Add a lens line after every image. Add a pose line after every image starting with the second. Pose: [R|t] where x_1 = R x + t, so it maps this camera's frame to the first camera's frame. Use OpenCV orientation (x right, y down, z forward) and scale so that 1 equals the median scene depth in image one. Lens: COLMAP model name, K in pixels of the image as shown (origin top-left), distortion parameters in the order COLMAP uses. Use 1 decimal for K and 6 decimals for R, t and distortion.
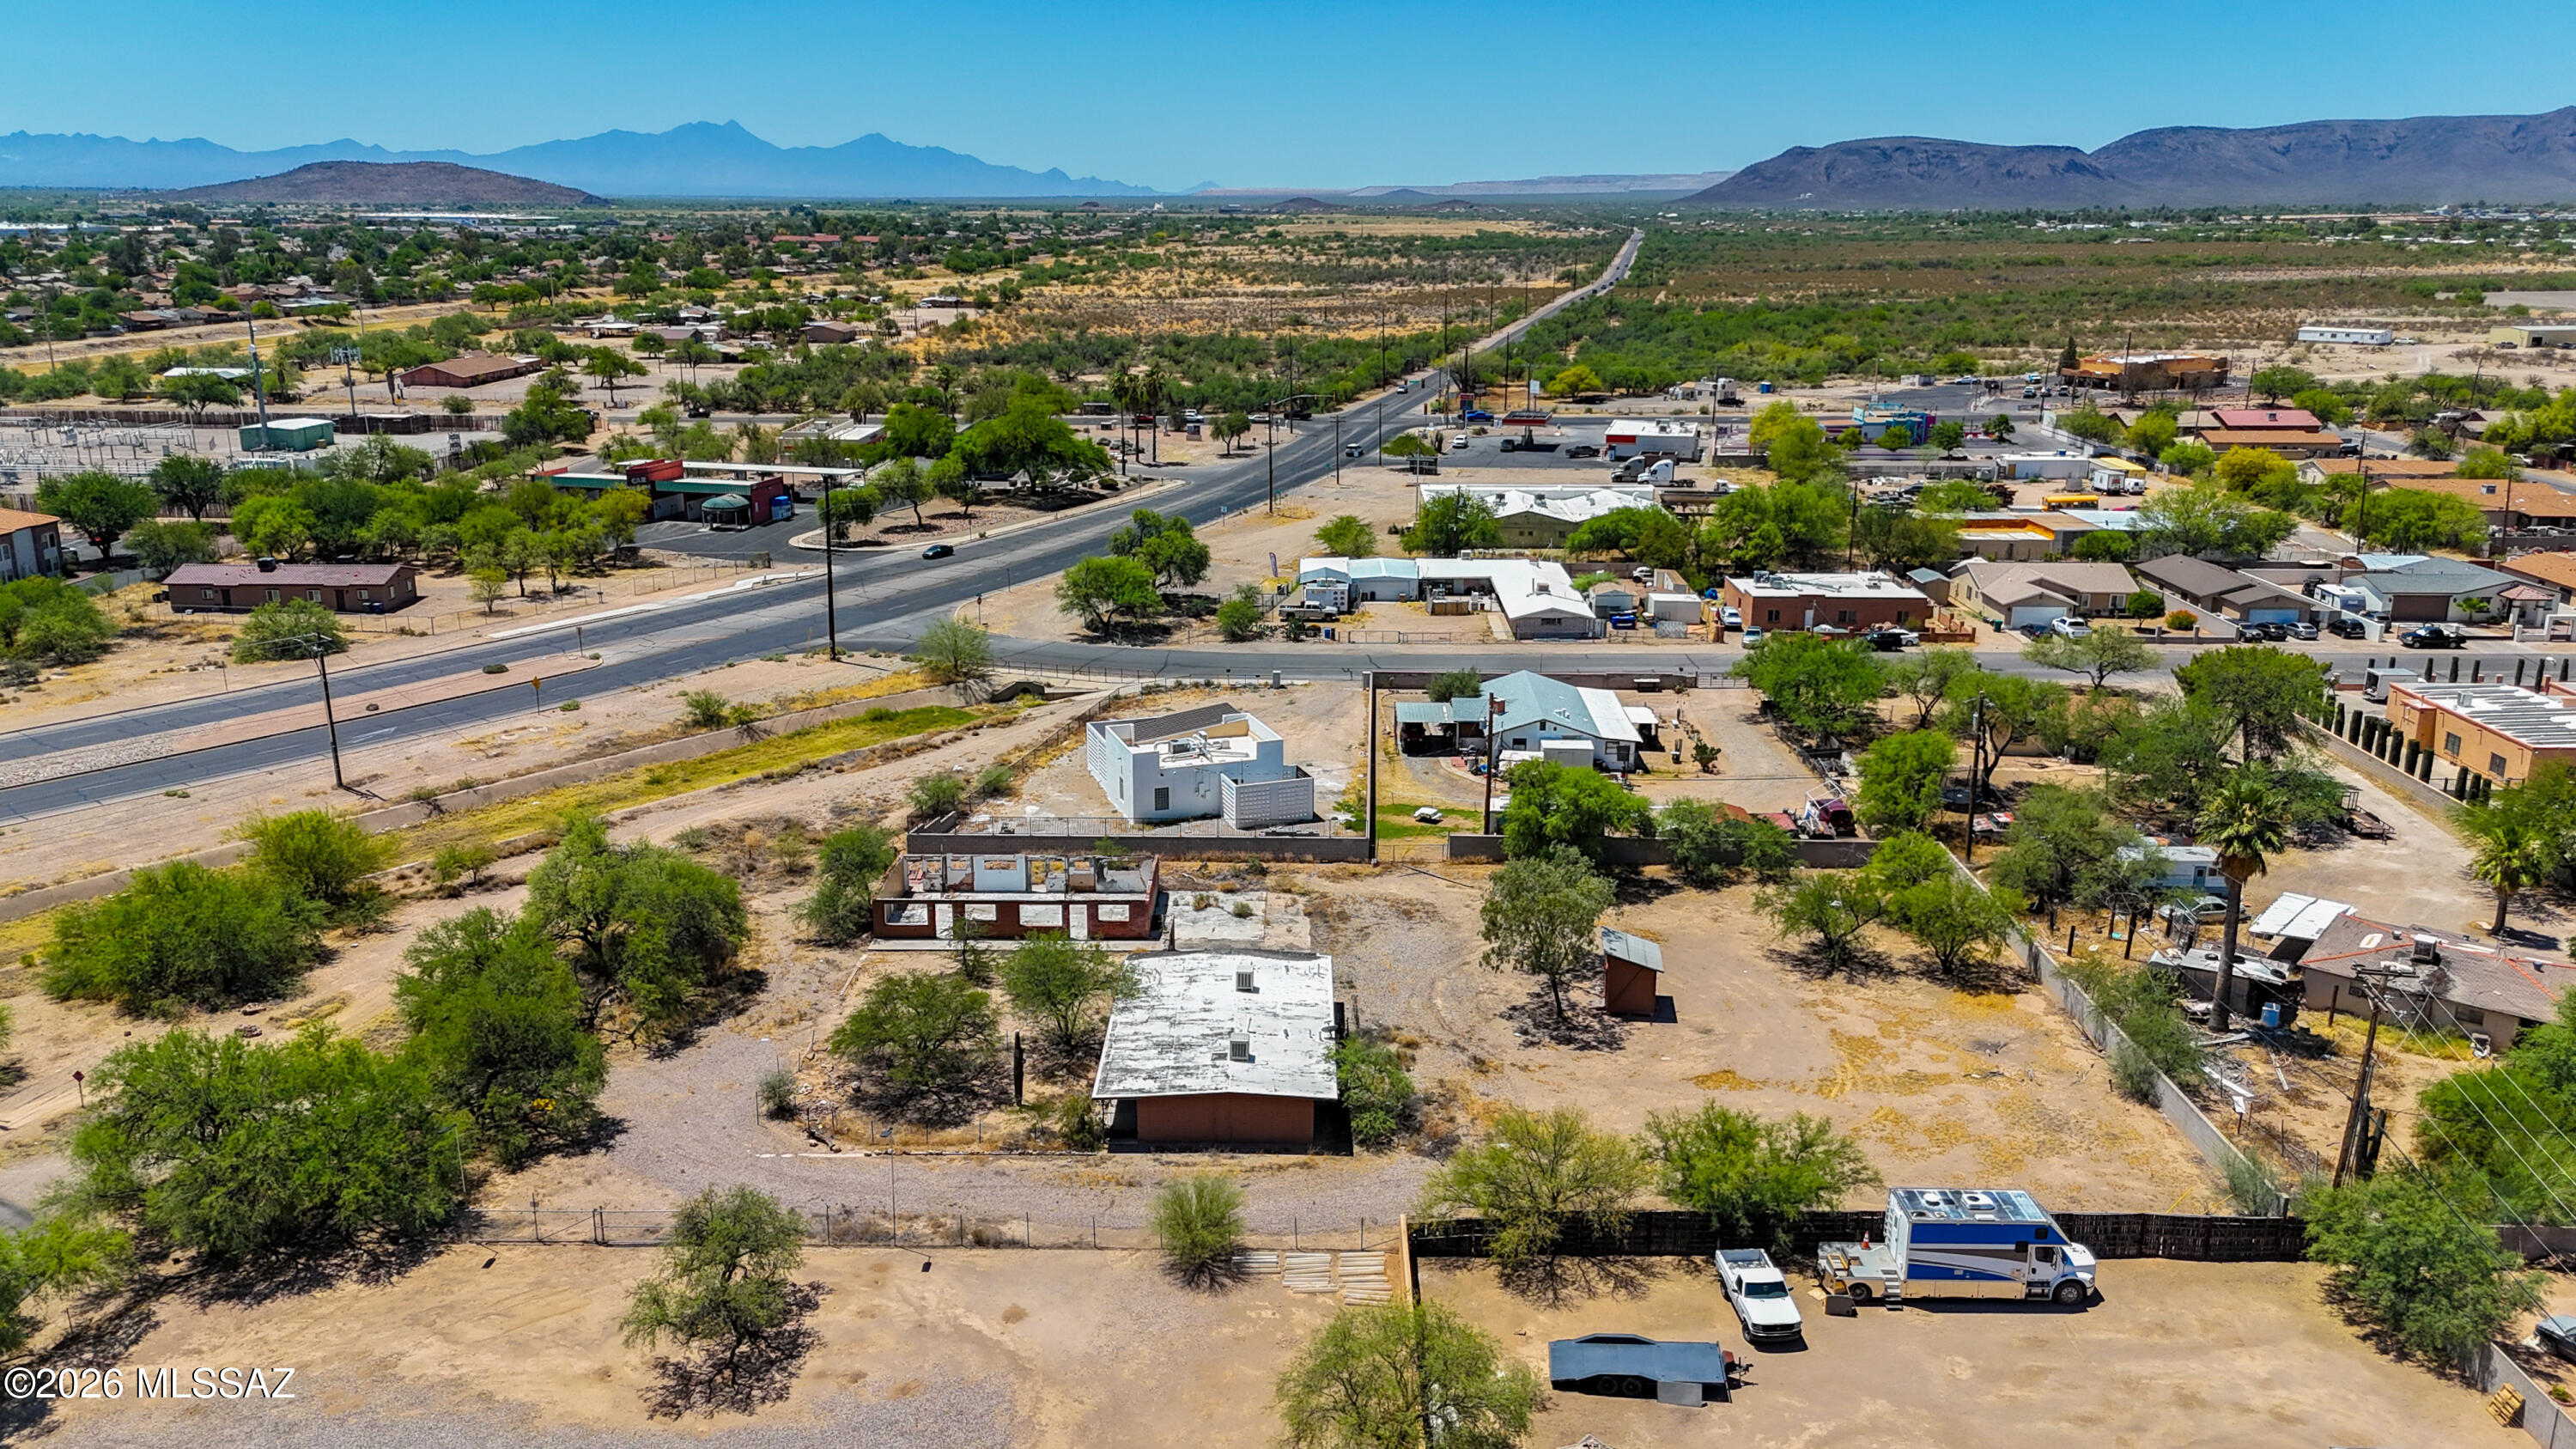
lens RADIAL K [[1894.2, 0, 1285.3], [0, 1894.2, 768.3], [0, 0, 1]] dist [0.063880, -0.064656]
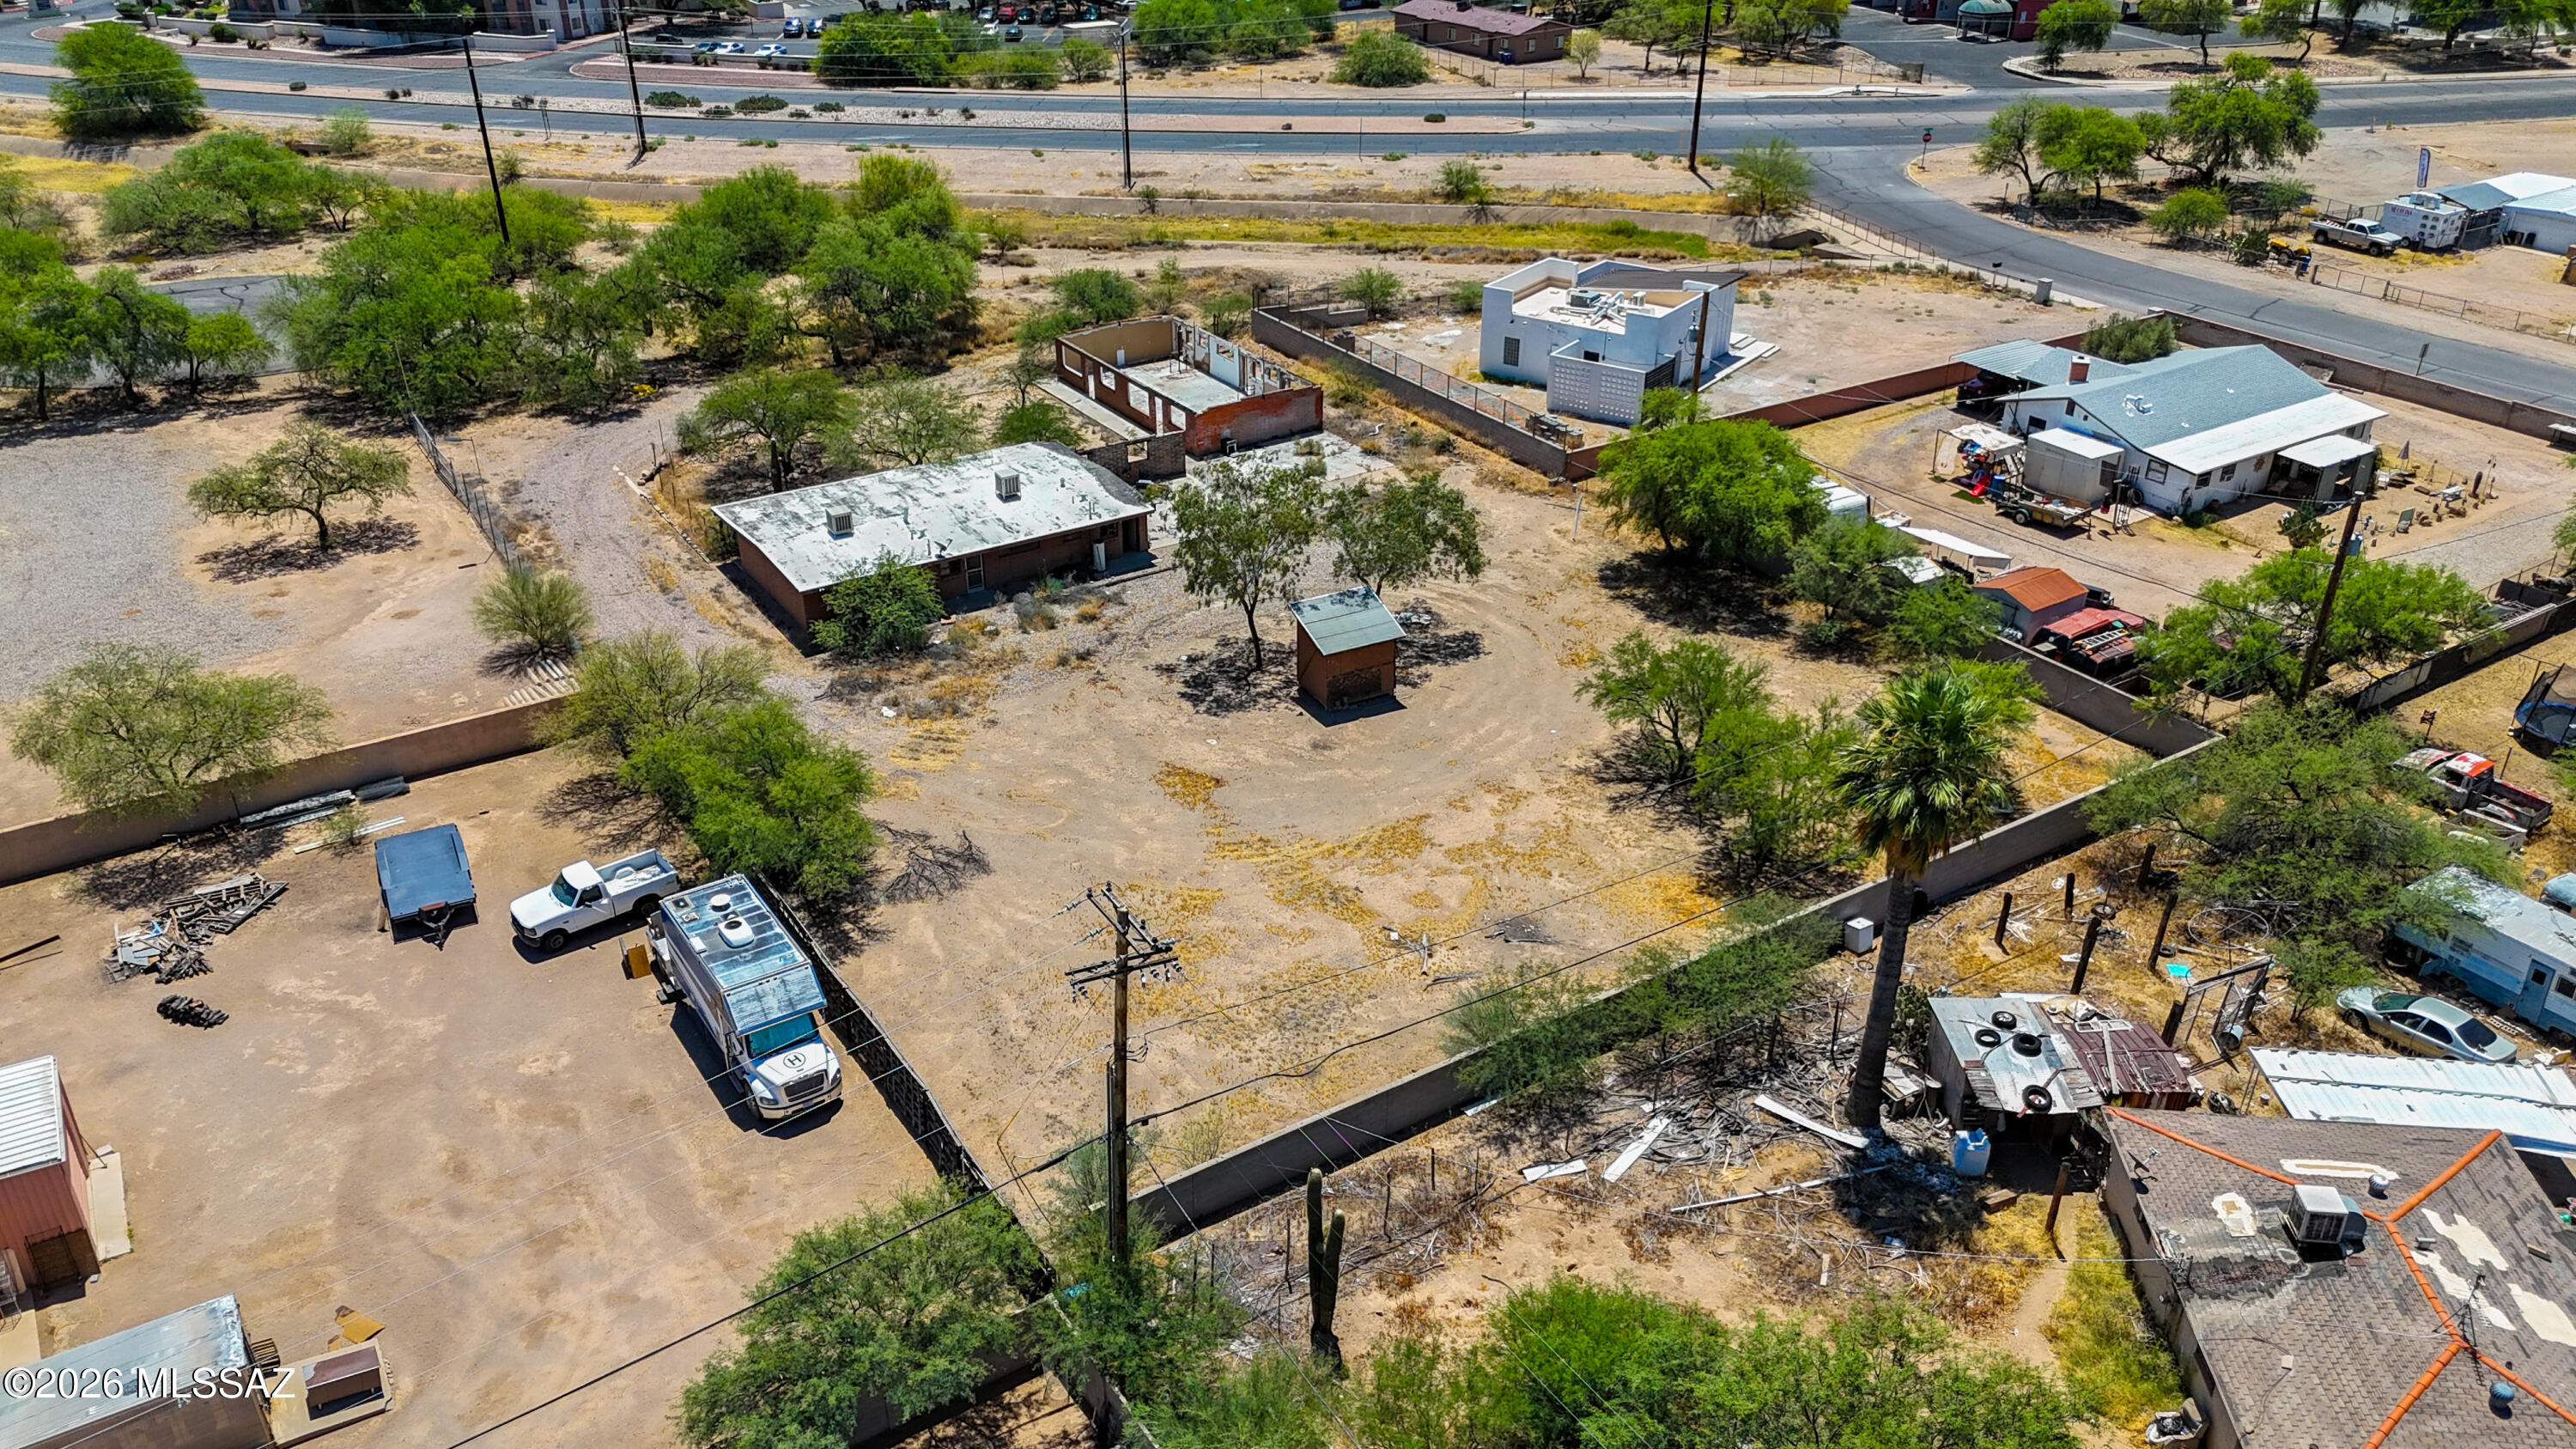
lens RADIAL K [[1894.4, 0, 1286.2], [0, 1894.4, 730.2], [0, 0, 1]] dist [0.071460, -0.070557]
pose [[0.558714, 0.392466, -0.730622, 0.398281], [-0.234118, 0.919753, 0.315028, -0.050667], [0.795630, -0.004959, 0.605763, 0.291927]]
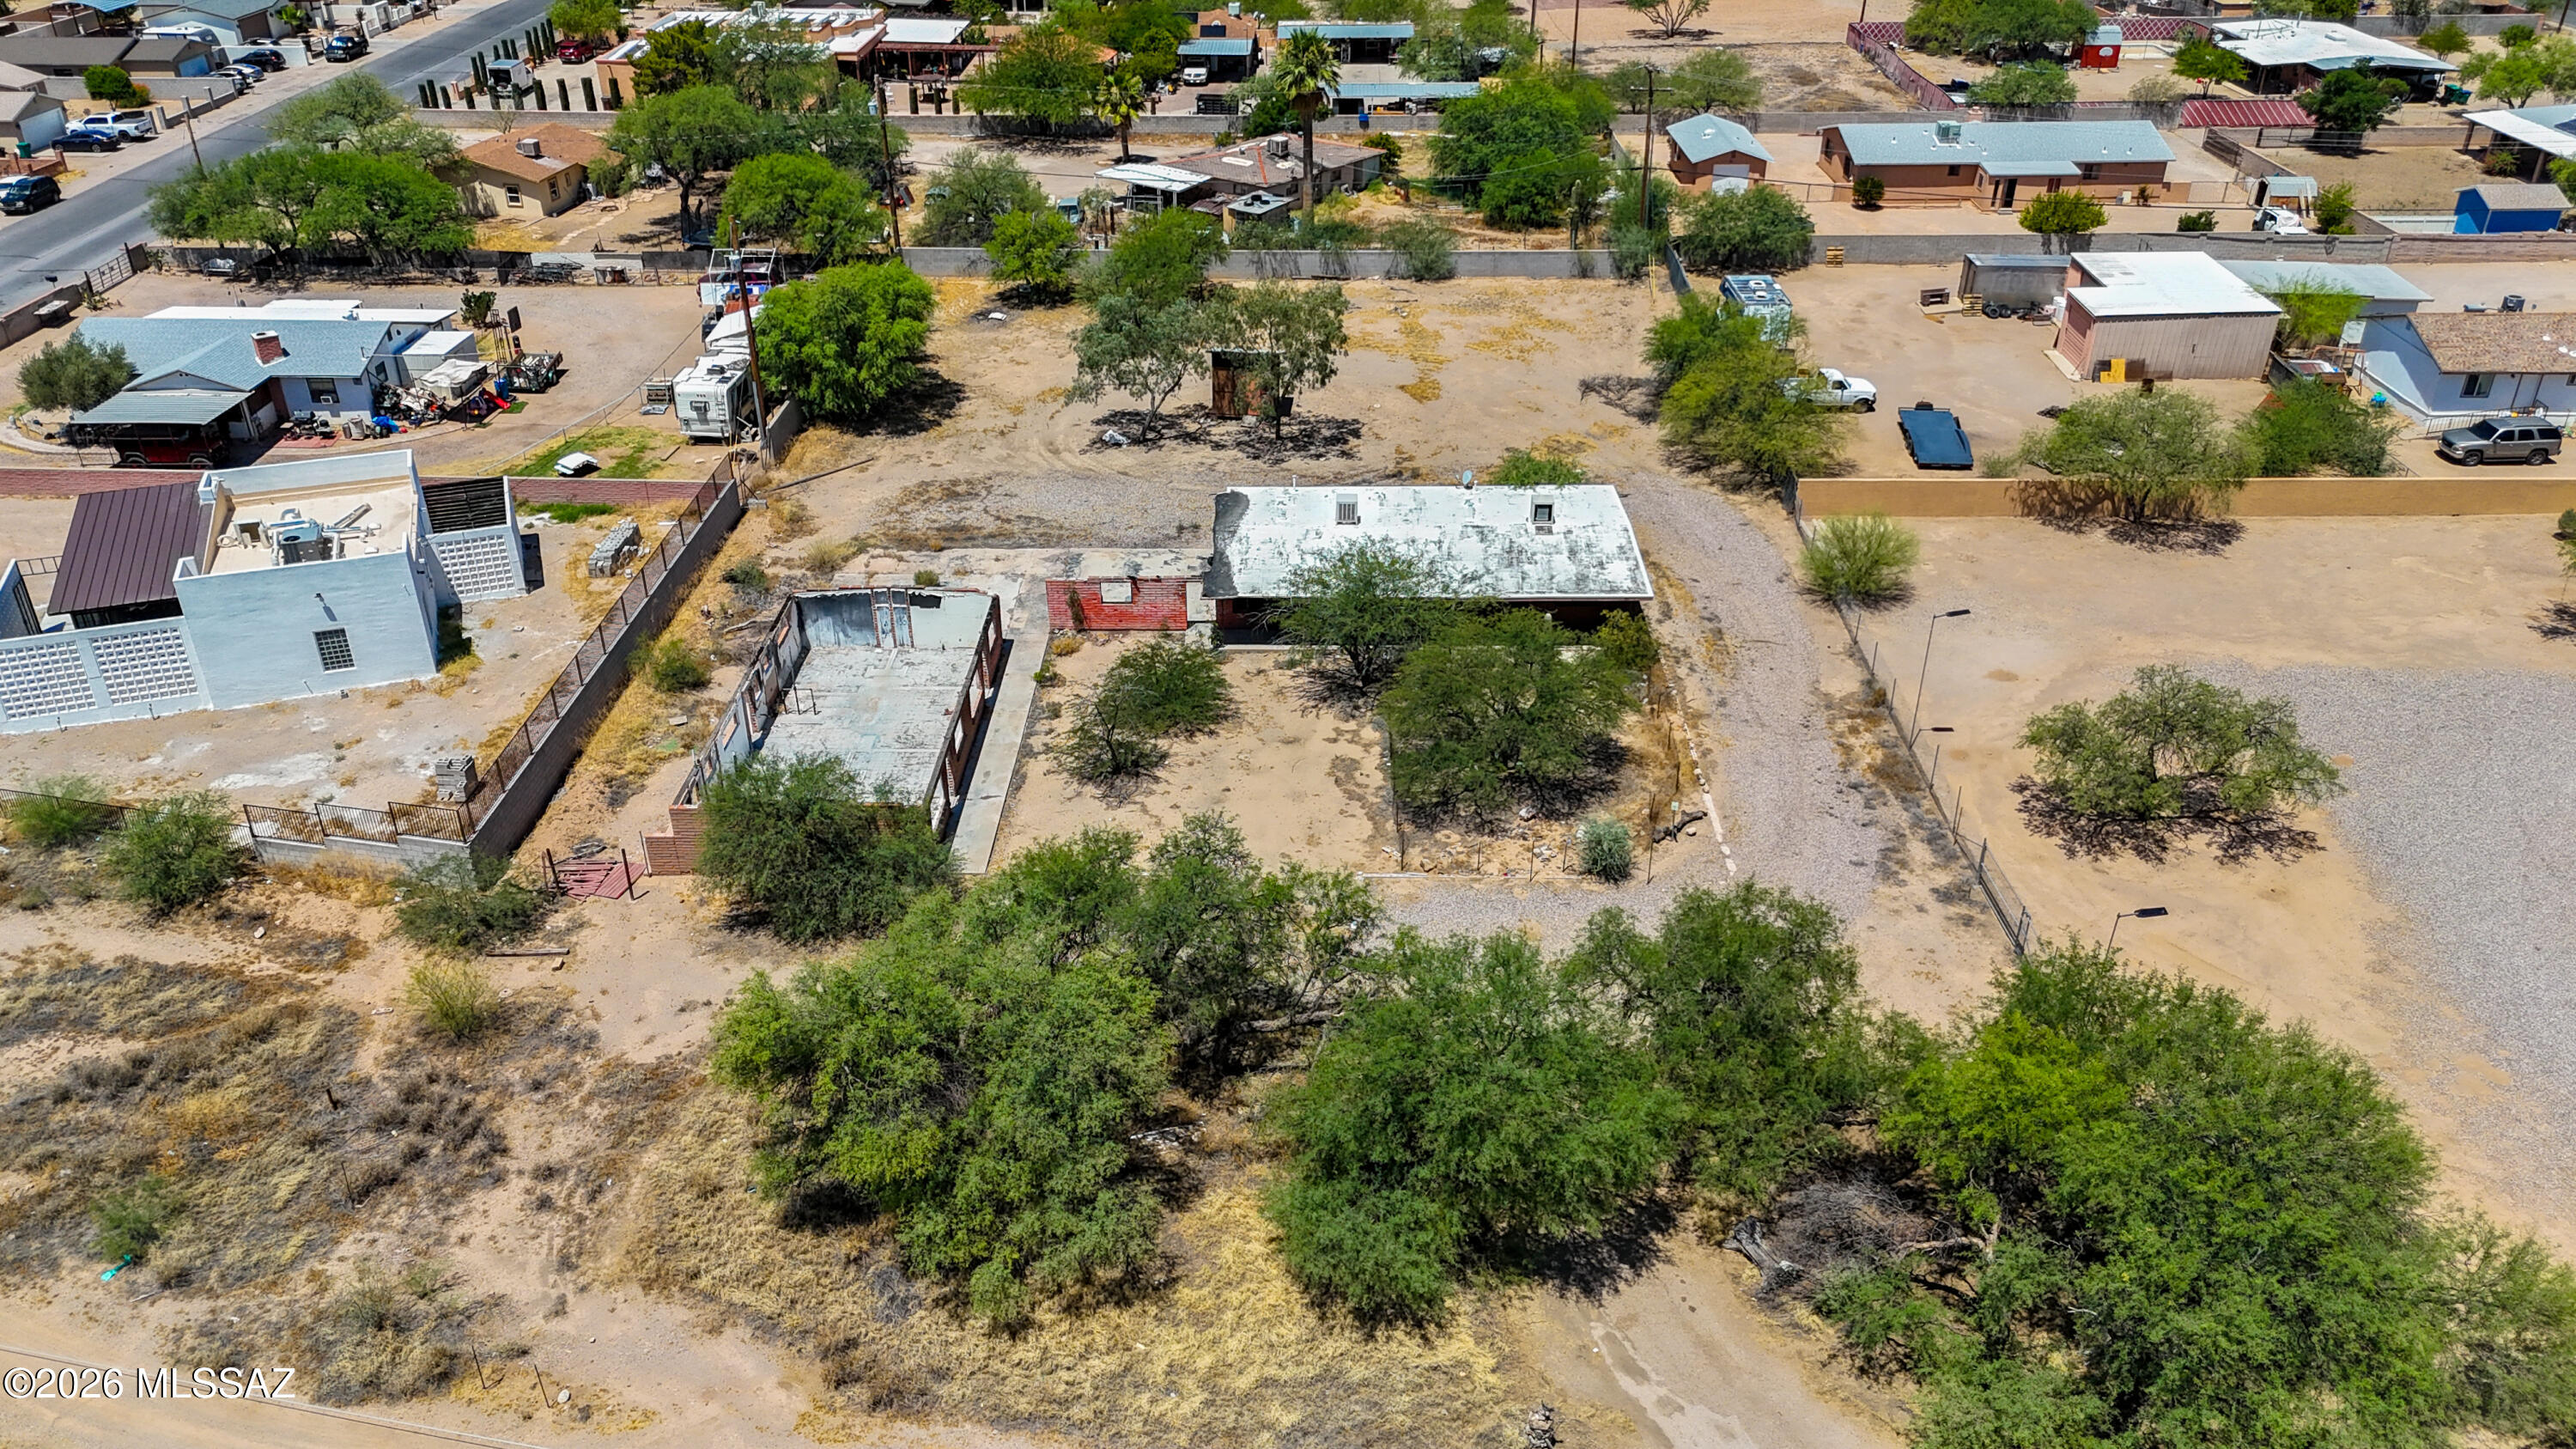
lens RADIAL K [[1894.9, 0, 1284.7], [0, 1894.9, 736.3], [0, 0, 1]] dist [0.055209, -0.042197]
pose [[-0.000916, -0.500527, 0.865720, -0.405549], [0.287264, 0.829100, 0.479659, -0.107582], [-0.957851, 0.249130, 0.143024, 0.489744]]
